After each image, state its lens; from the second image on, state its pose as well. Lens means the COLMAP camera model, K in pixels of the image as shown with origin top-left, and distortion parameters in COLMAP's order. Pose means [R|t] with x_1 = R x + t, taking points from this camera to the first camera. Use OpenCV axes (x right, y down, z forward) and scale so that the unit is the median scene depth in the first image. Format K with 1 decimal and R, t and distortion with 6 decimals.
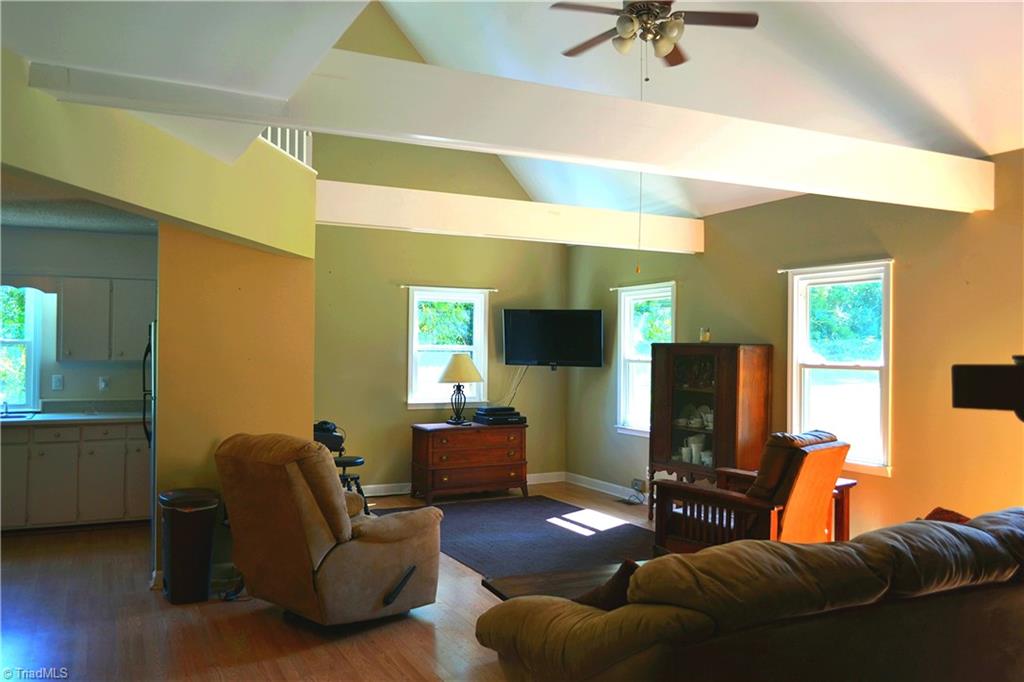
lens RADIAL K [[806.6, 0, 512.0], [0, 806.6, 341.0], [0, 0, 1]] dist [-0.003553, -0.012209]
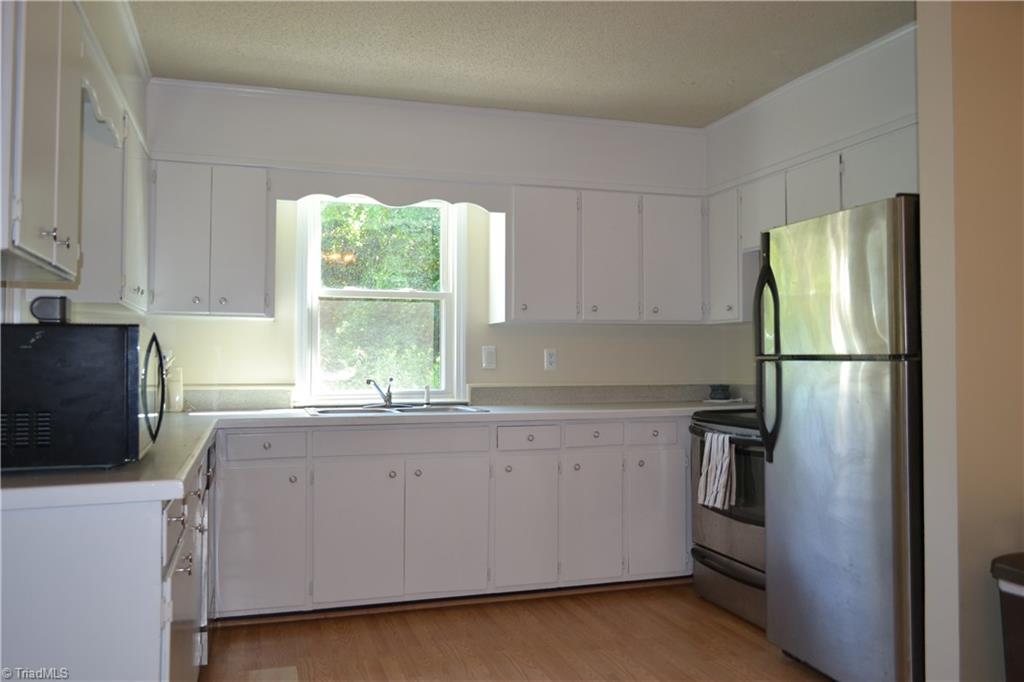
lens RADIAL K [[806.6, 0, 512.0], [0, 806.6, 341.0], [0, 0, 1]] dist [-0.003553, -0.012209]
pose [[0.991267, -0.015780, -0.130923, -0.471501], [0.012939, 0.999662, -0.022528, 0.053973], [0.131235, 0.020637, 0.991137, 0.375166]]
